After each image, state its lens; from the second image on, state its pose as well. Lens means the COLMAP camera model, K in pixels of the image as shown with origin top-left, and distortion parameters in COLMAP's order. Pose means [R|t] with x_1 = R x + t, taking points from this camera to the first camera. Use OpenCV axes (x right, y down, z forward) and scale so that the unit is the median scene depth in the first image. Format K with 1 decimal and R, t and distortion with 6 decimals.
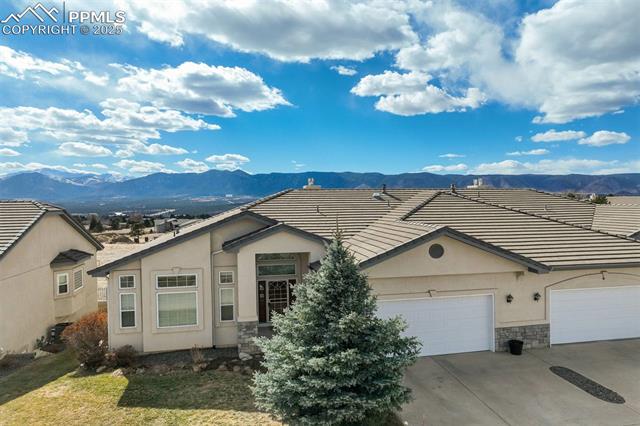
lens RADIAL K [[466.7, 0, 332.0], [0, 466.7, 215.8], [0, 0, 1]] dist [0.001316, 0.022819]
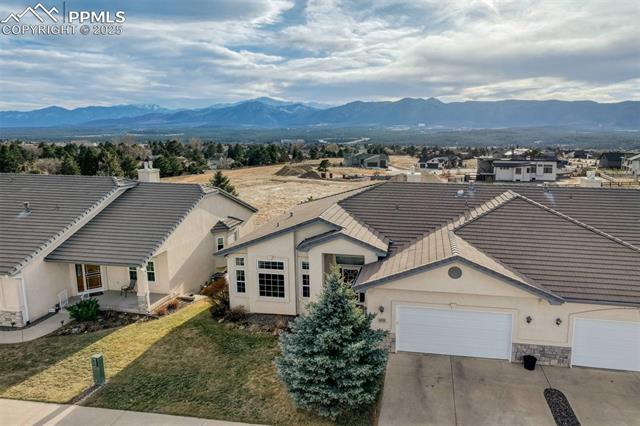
lens RADIAL K [[466.7, 0, 340.3], [0, 466.7, 222.1], [0, 0, 1]] dist [0.001316, 0.022819]
pose [[0.924657, 0.087515, -0.370608, 0.262027], [-0.025594, 0.985315, 0.168815, -0.164783], [0.379940, -0.146610, 0.913319, -0.103885]]
